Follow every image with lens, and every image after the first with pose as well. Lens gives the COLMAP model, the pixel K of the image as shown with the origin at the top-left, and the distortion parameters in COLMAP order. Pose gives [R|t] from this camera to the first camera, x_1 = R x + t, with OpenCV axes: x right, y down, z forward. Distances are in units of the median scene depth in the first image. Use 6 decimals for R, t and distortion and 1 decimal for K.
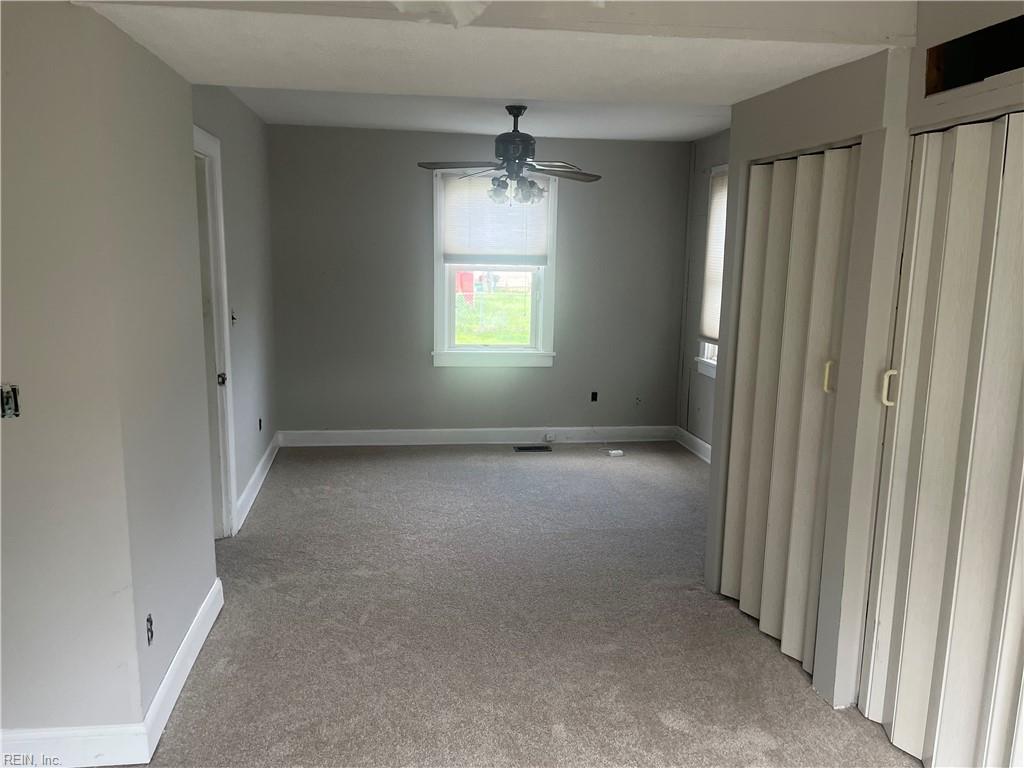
lens RADIAL K [[777.2, 0, 511.6], [0, 777.2, 382.8], [0, 0, 1]] dist [0.054398, -0.071778]
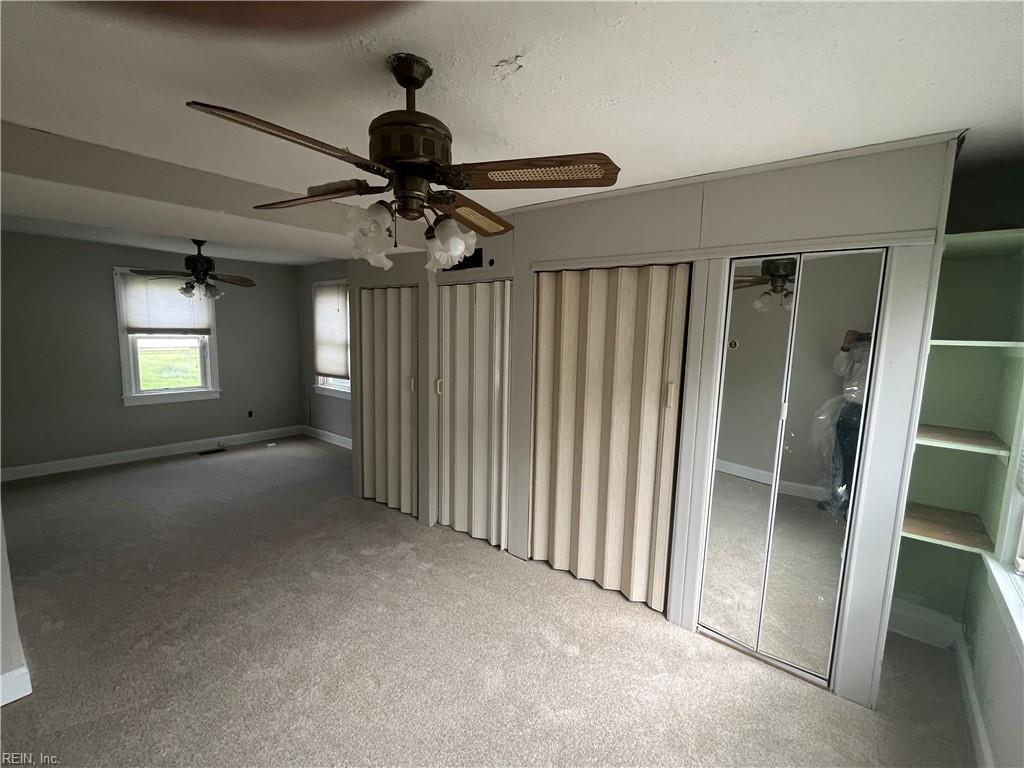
lens RADIAL K [[455.1, 0, 507.3], [0, 455.1, 385.4], [0, 0, 1]] dist [-0.001603, -0.000290]
pose [[0.745090, -0.082498, 0.661842, -0.199533], [0.102204, 0.994723, 0.008932, 0.007031], [-0.659087, 0.060987, 0.749590, -0.136899]]
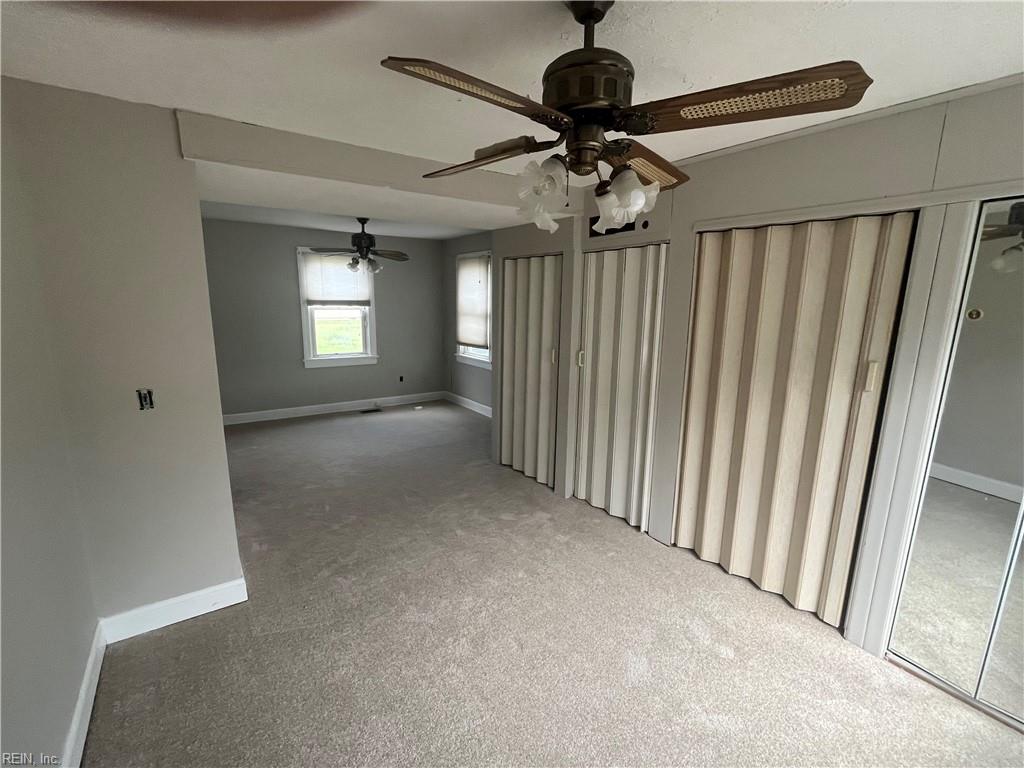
lens RADIAL K [[455.1, 0, 509.0], [0, 455.1, 386.0], [0, 0, 1]] dist [-0.001603, -0.000290]
pose [[0.897815, -0.088246, 0.431441, -0.209901], [0.074948, 0.996043, 0.047764, 0.003989], [-0.433949, -0.010548, 0.900876, -0.099648]]
